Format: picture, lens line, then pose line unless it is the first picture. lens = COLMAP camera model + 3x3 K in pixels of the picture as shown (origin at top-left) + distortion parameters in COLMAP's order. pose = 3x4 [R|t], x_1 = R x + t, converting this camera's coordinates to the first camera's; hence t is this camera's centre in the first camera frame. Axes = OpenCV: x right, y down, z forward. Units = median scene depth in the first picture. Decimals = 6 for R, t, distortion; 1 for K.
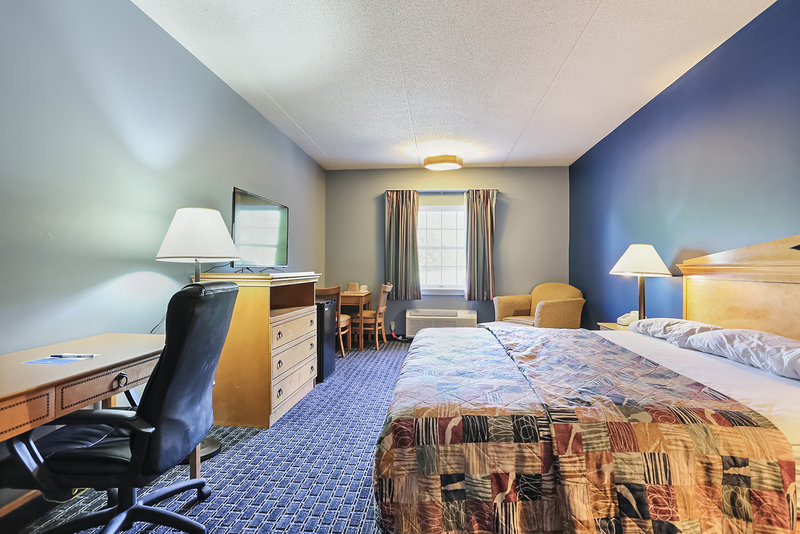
lens RADIAL K [[393.7, 0, 400.0], [0, 393.7, 267.0], [0, 0, 1]] dist [-0.067583, 0.037524]
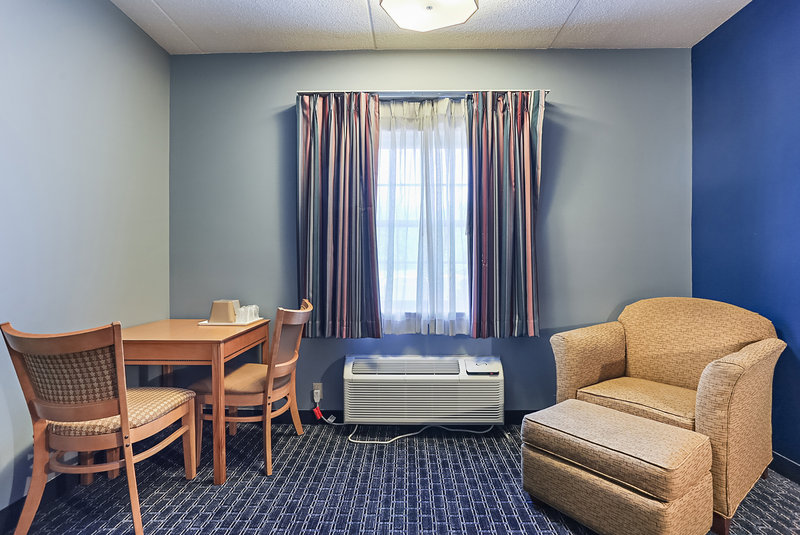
lens RADIAL K [[399.6, 0, 402.1], [0, 399.6, 264.9], [0, 0, 1]] dist [-0.055547, 0.039396]
pose [[0.995523, -0.001774, 0.094503, 0.089104], [0.002405, 0.999976, -0.006562, 0.009847], [-0.094490, 0.006759, 0.995503, 1.239824]]
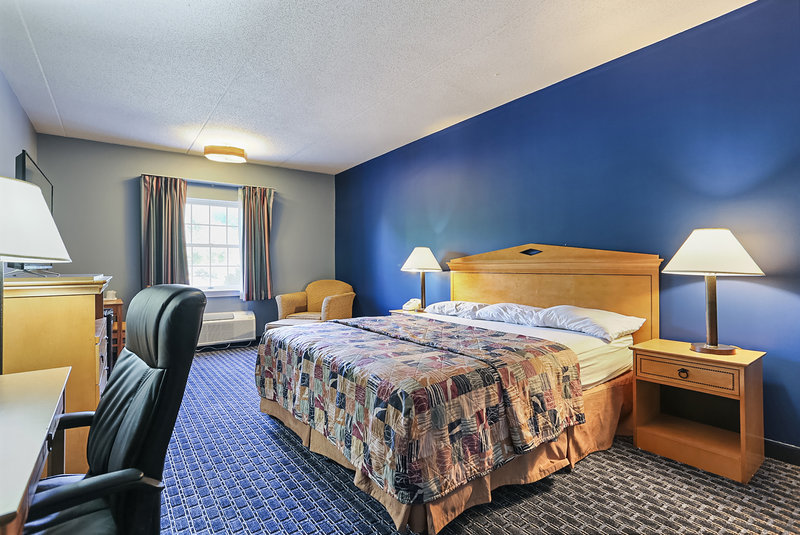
lens RADIAL K [[399.6, 0, 402.1], [0, 399.6, 264.9], [0, 0, 1]] dist [-0.055547, 0.039396]
pose [[0.732177, -0.008871, 0.681057, -0.456711], [0.009810, 0.999949, 0.002478, -0.004057], [-0.681044, 0.004867, 0.732227, 0.060516]]
